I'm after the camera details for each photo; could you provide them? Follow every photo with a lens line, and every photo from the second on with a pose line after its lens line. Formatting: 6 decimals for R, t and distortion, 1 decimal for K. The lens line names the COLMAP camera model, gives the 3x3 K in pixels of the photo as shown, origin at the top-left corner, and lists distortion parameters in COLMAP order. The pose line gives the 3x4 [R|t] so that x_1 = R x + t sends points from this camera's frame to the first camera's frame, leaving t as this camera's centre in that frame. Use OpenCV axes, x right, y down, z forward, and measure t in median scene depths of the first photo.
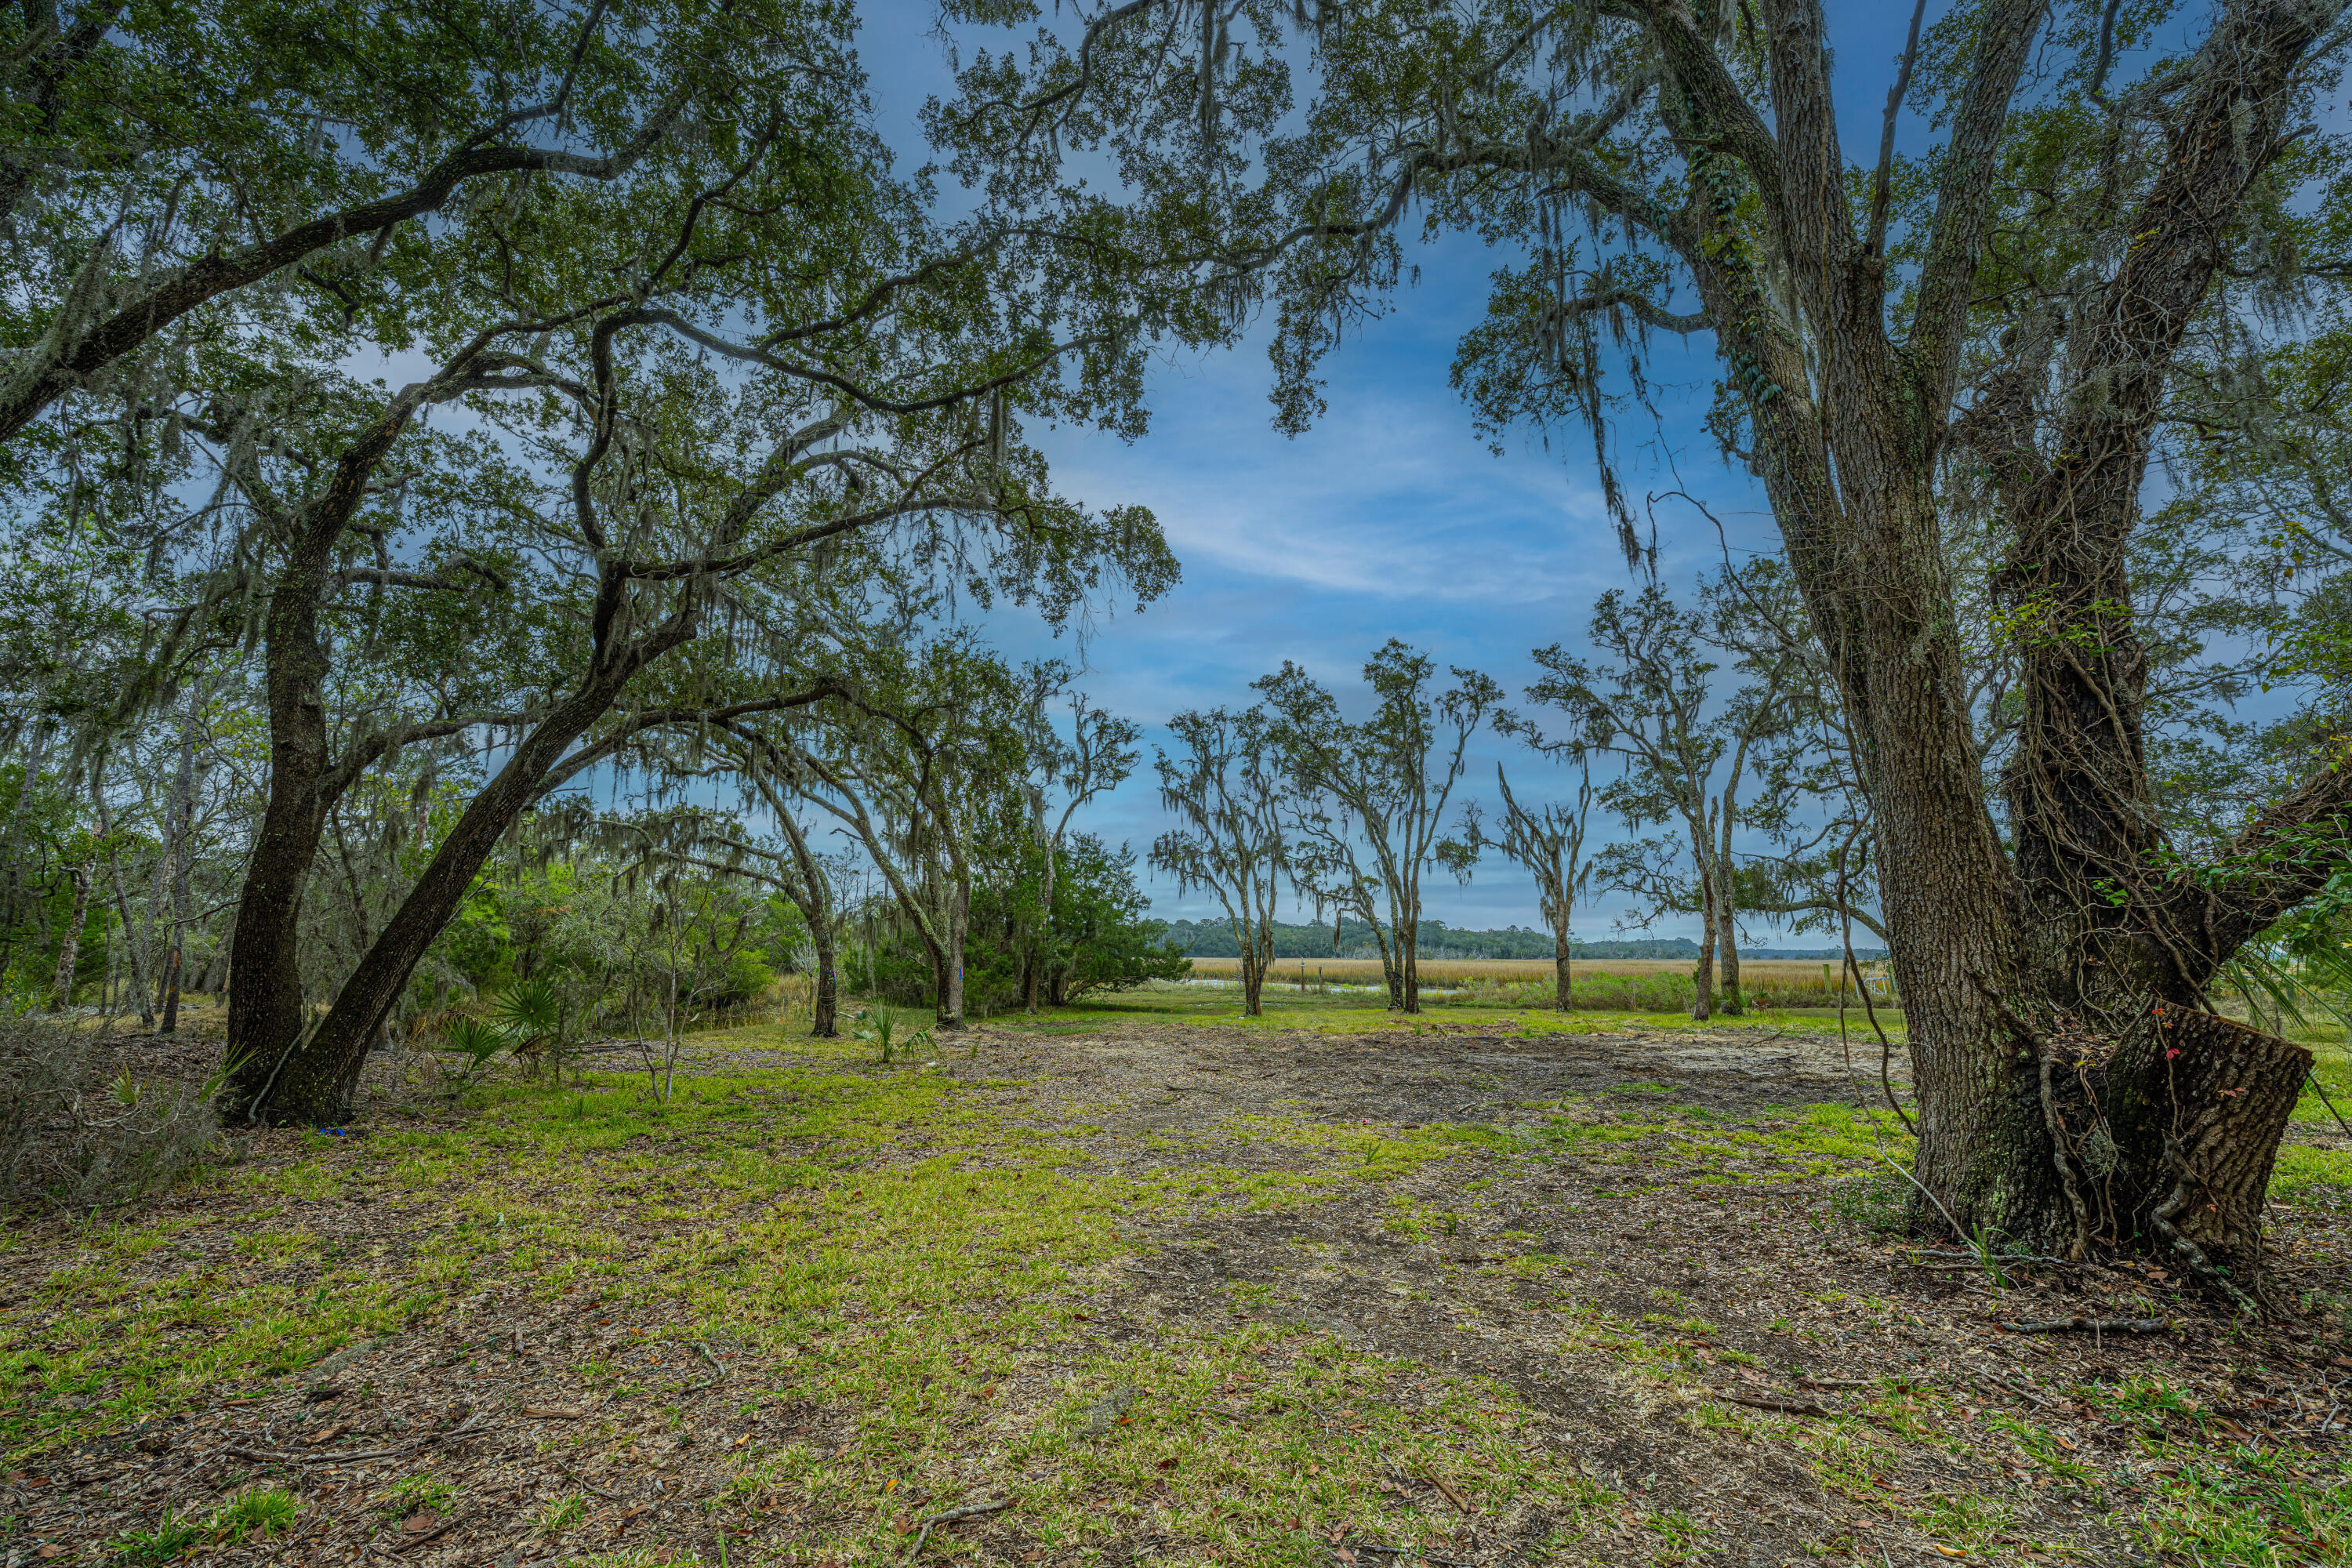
lens RADIAL K [[931.2, 0, 1176.0], [0, 931.2, 784.0], [0, 0, 1]] dist [0.000068, 0.000319]
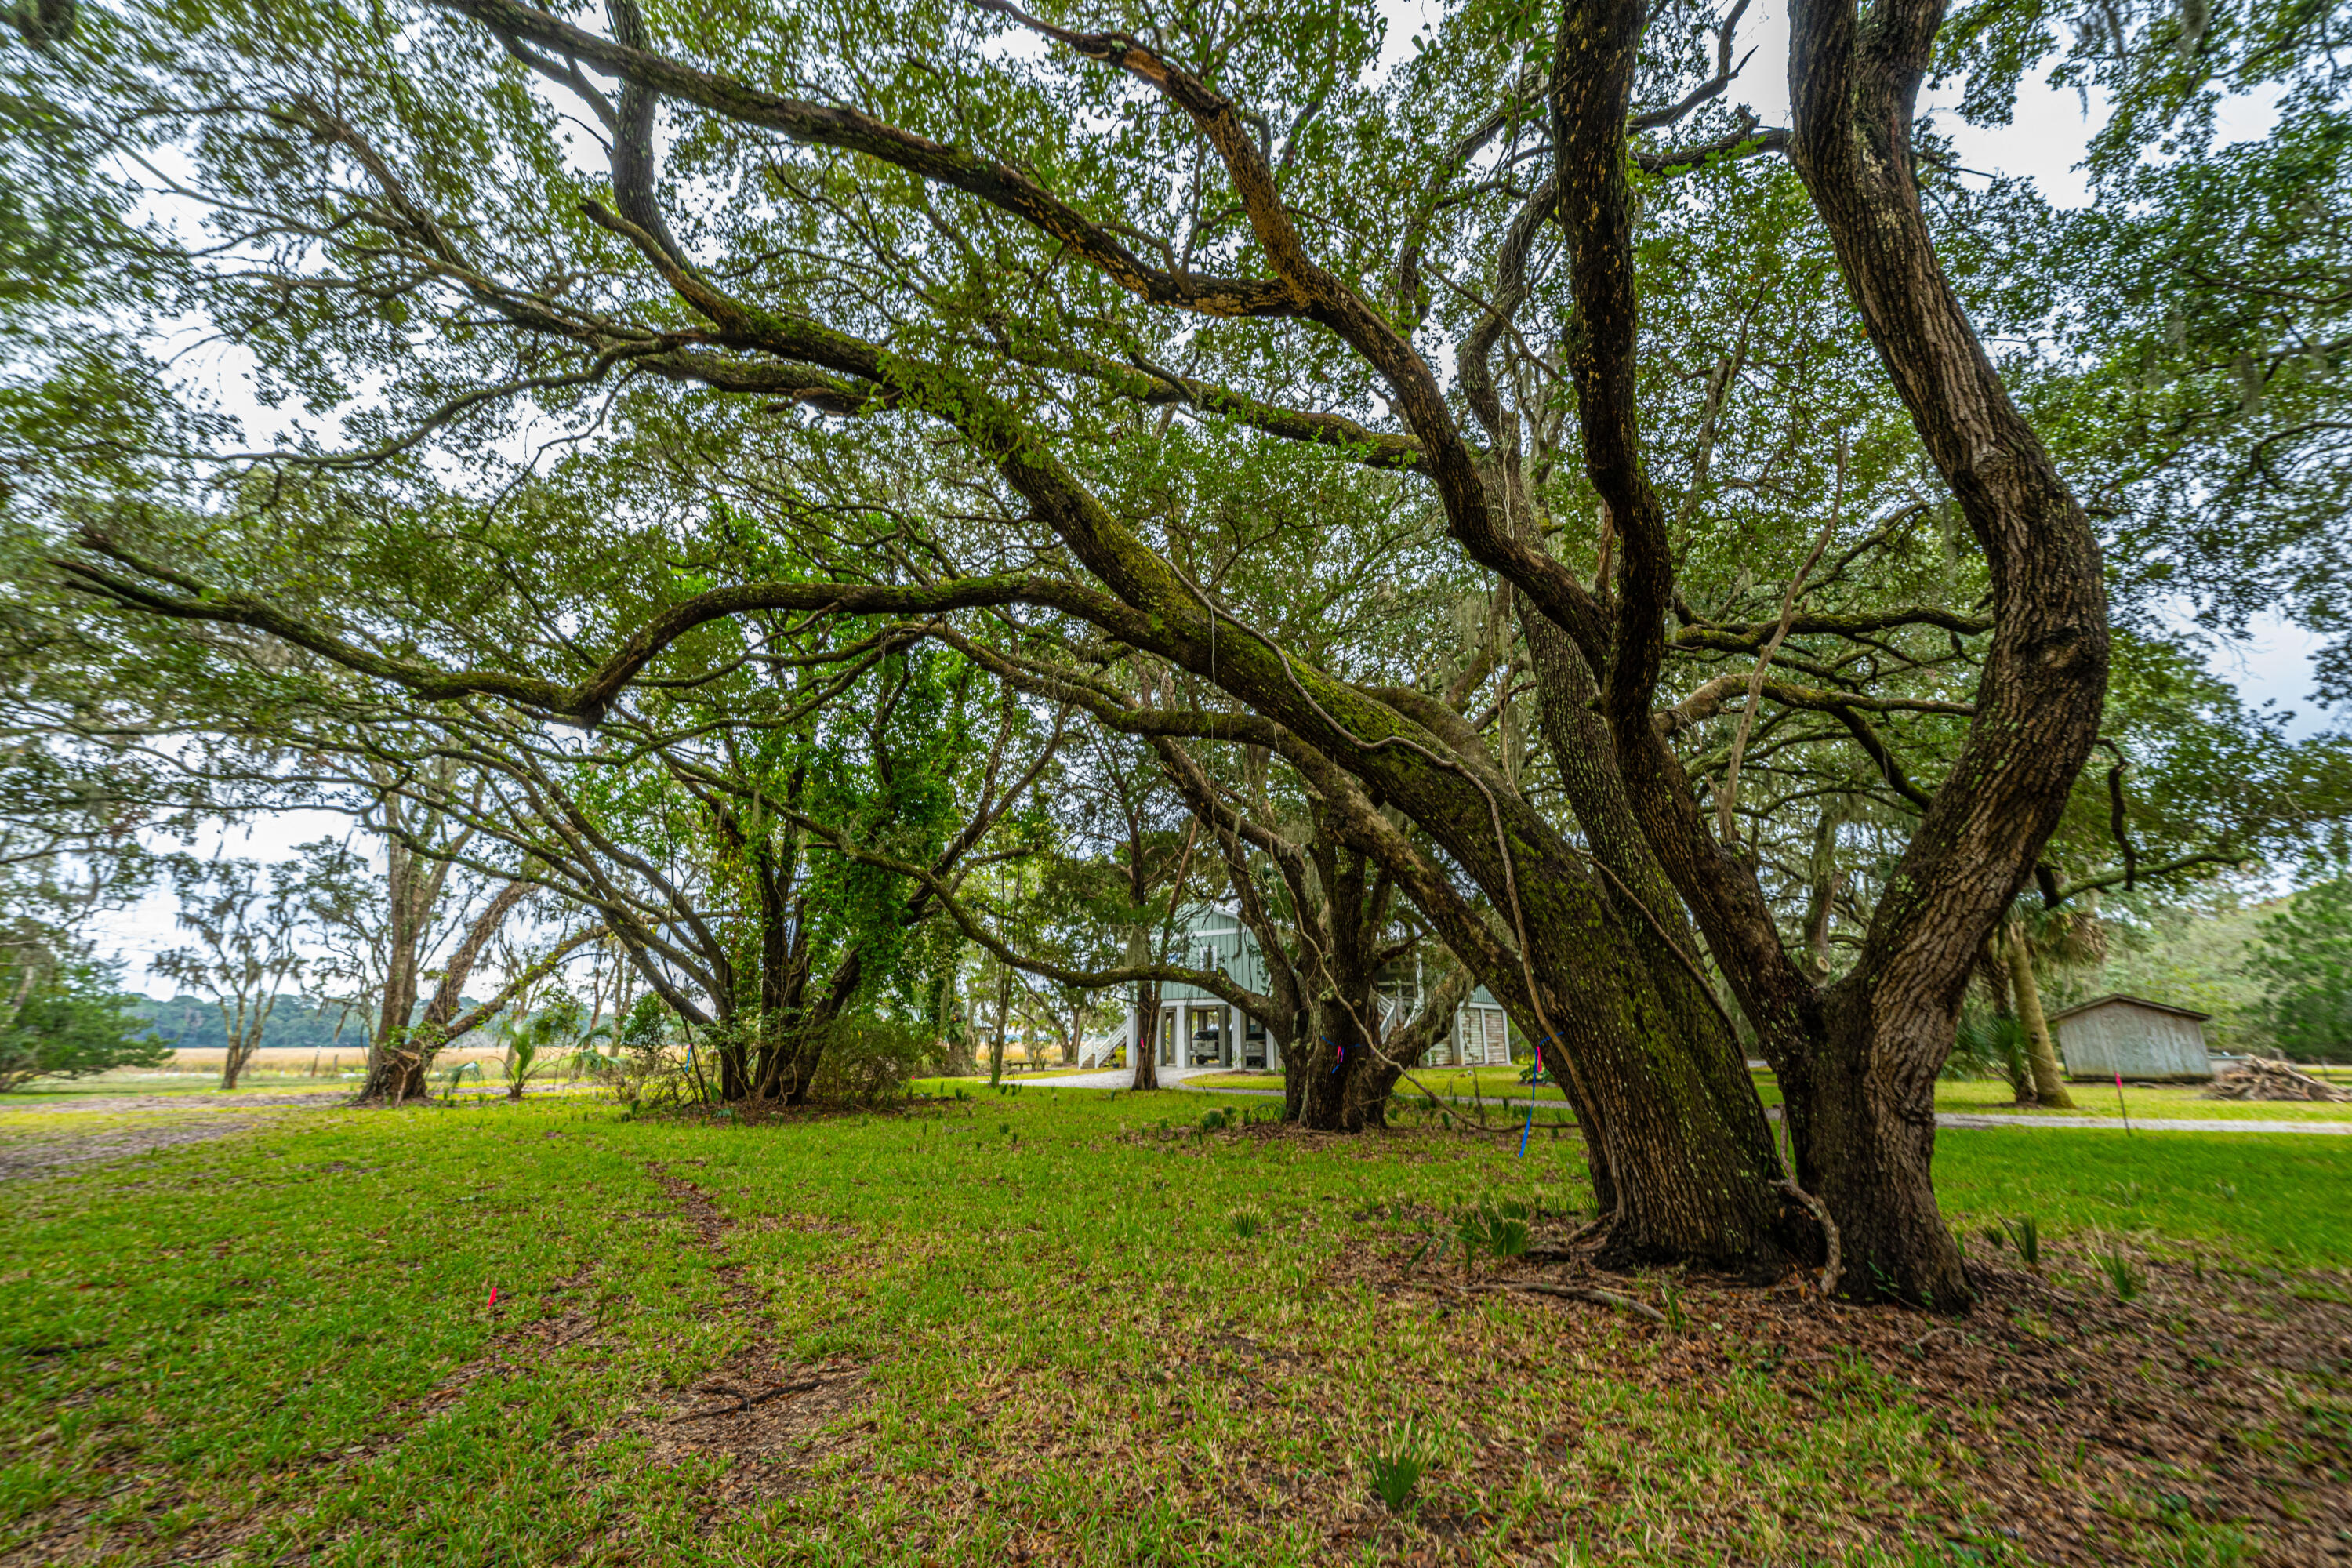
lens RADIAL K [[931.2, 0, 1176.0], [0, 931.2, 784.0], [0, 0, 1]] dist [0.000068, 0.000319]
pose [[0.689506, 0.188352, 0.699360, 0.001812], [-0.126599, 0.982071, -0.139676, -0.165397], [-0.713130, 0.007770, 0.700989, -0.884622]]
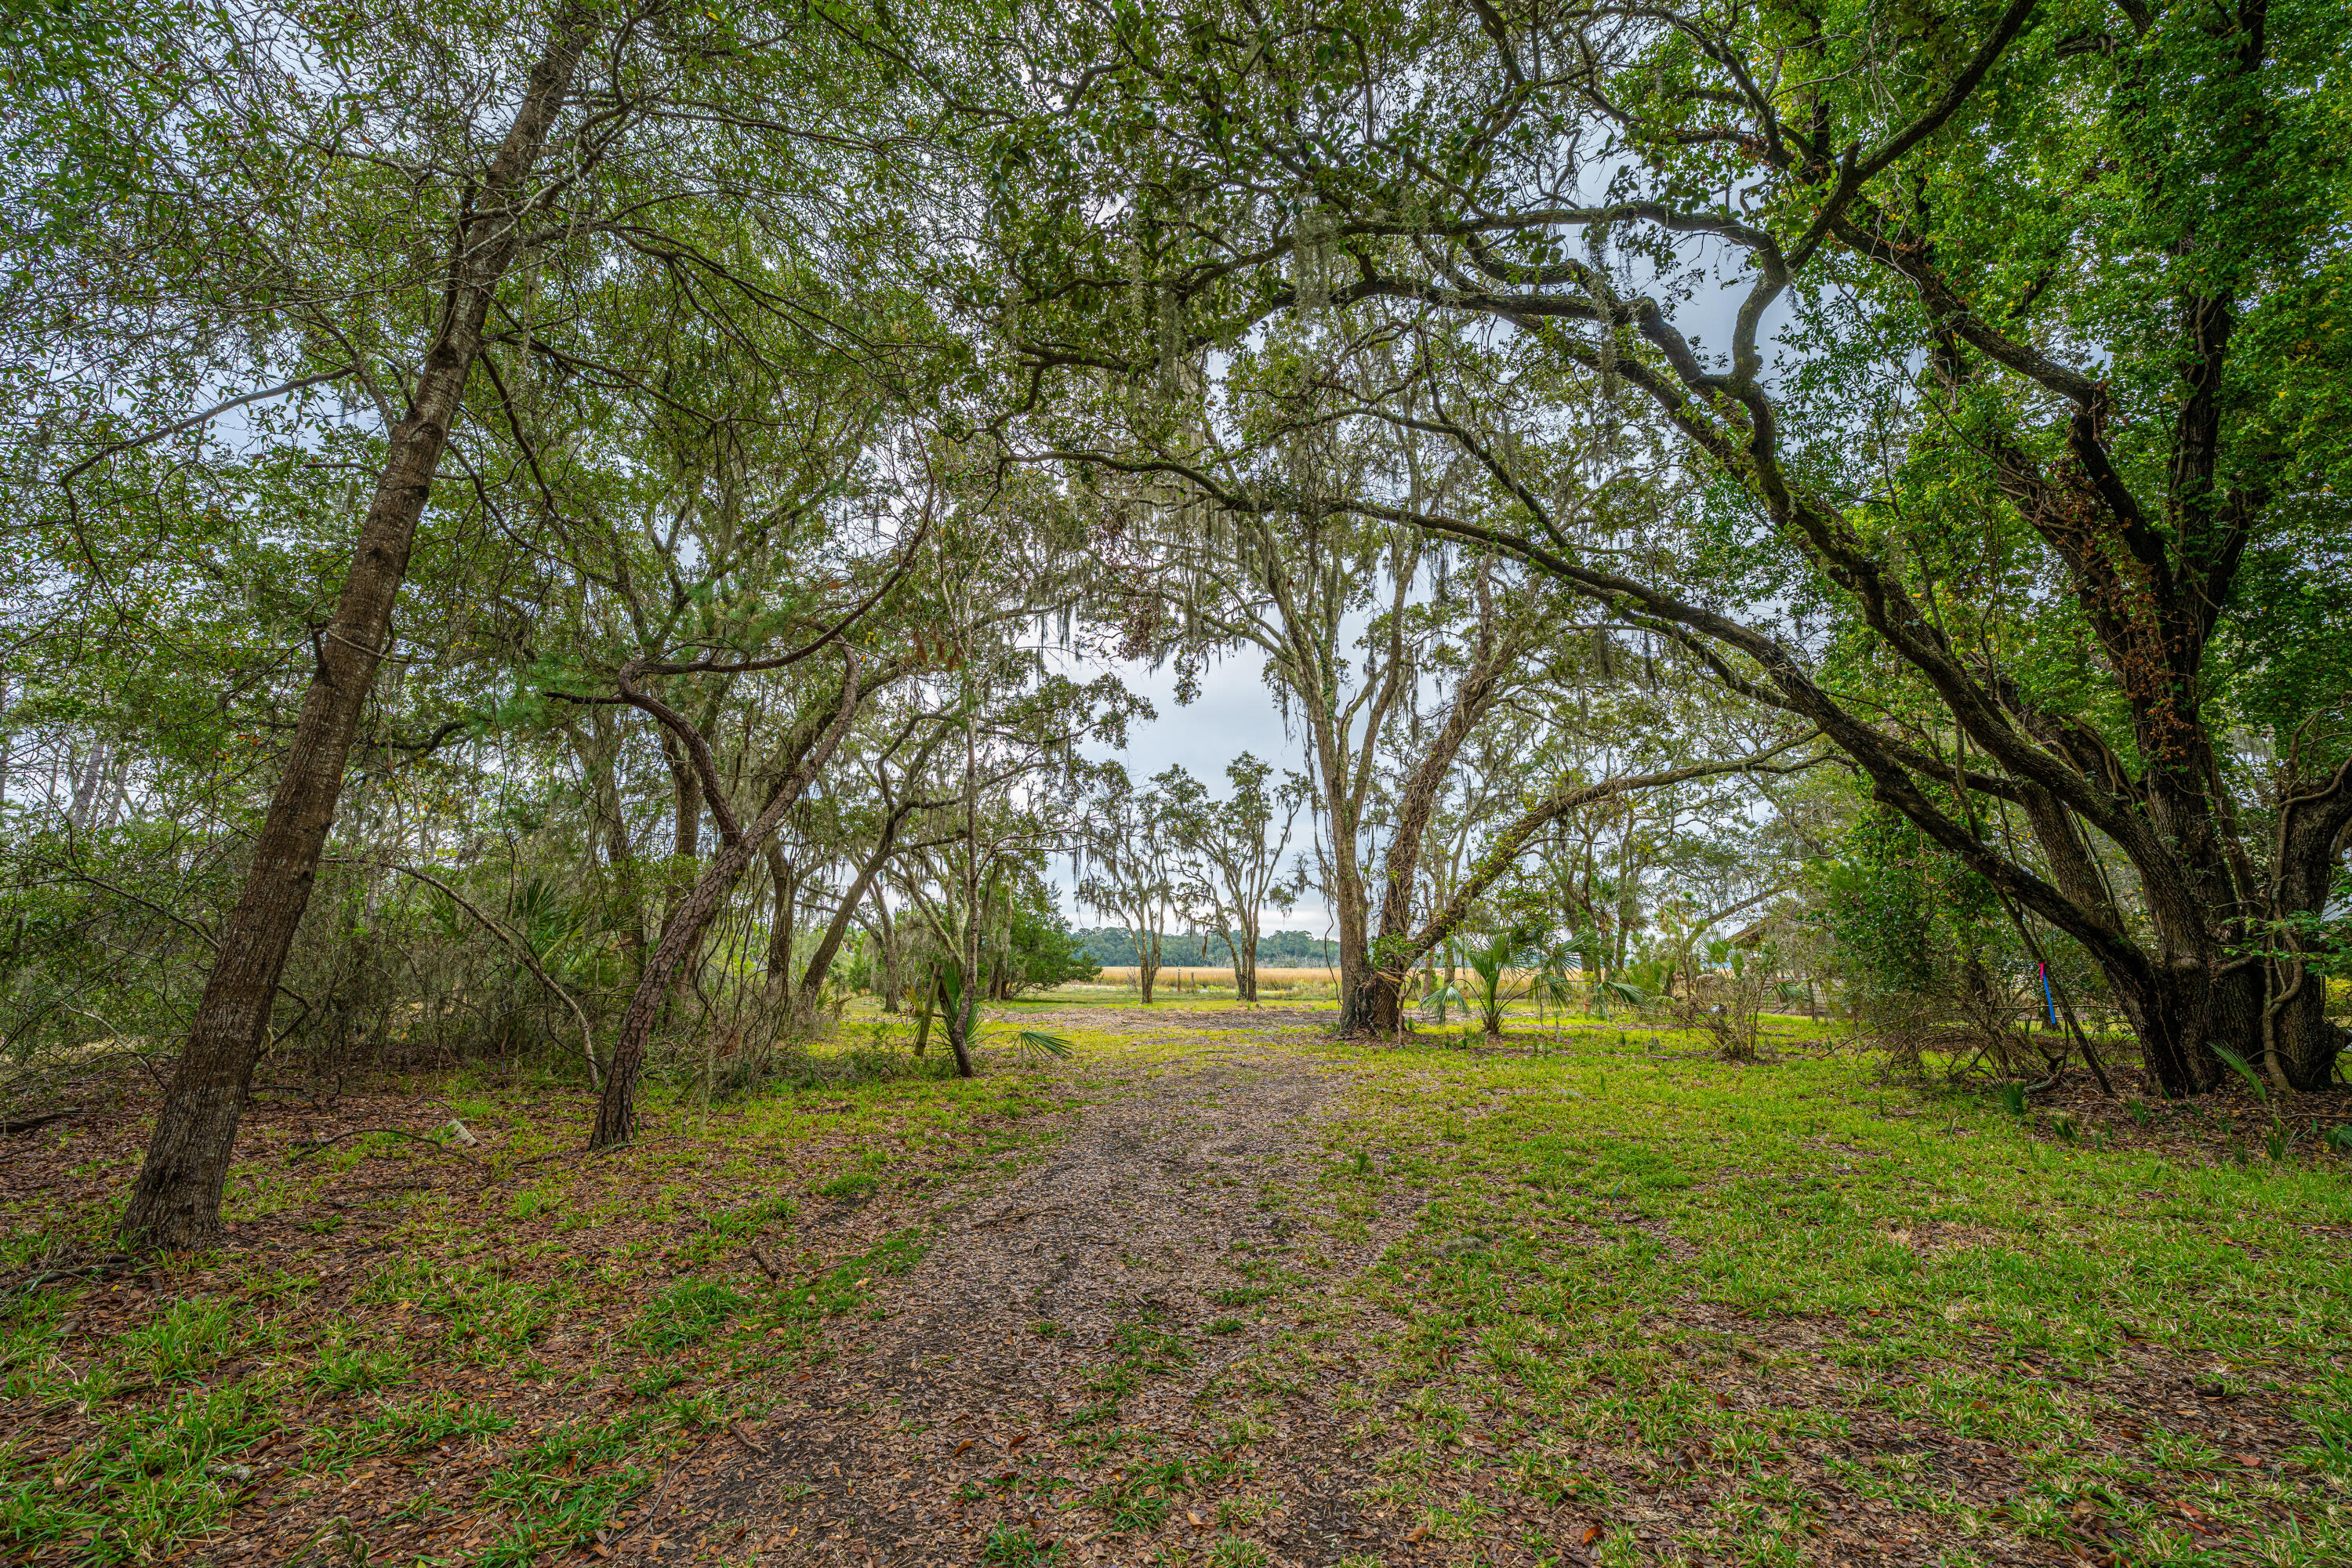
lens RADIAL K [[931.2, 0, 1176.0], [0, 931.2, 784.0], [0, 0, 1]] dist [0.000068, 0.000319]
pose [[0.991213, 0.025014, 0.129888, -0.066936], [-0.023861, 0.999661, -0.010425, -0.080777], [-0.130104, 0.007235, 0.991474, -0.444000]]
